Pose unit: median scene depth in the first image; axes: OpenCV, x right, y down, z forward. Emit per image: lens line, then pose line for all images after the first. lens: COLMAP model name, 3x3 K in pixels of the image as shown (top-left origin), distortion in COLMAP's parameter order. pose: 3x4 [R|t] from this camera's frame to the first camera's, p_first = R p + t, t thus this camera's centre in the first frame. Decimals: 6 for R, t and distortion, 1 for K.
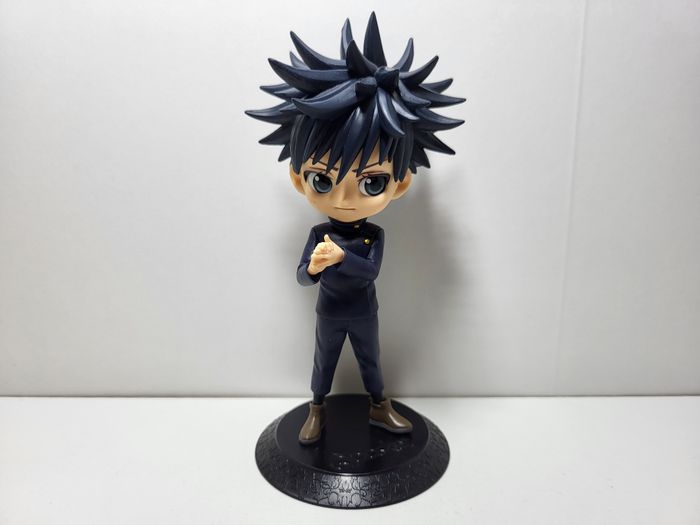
lens RADIAL K [[567.9, 0, 350.0], [0, 567.9, 262.5], [0, 0, 1]] dist [-0.008908, -0.003577]
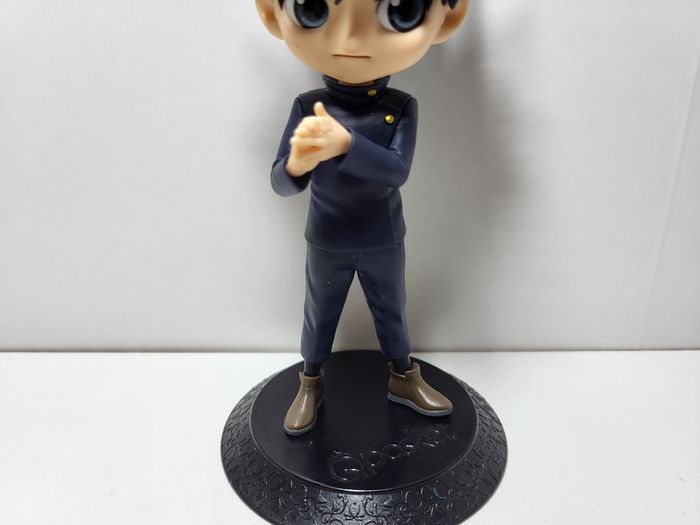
lens RADIAL K [[567.9, 0, 350.0], [0, 567.9, 262.5], [0, 0, 1]] dist [-0.008908, -0.003577]
pose [[0.999972, -0.004149, -0.006224, -0.007352], [0.005031, 0.988817, 0.149050, 0.020708], [0.005536, -0.149077, 0.988810, 0.383368]]
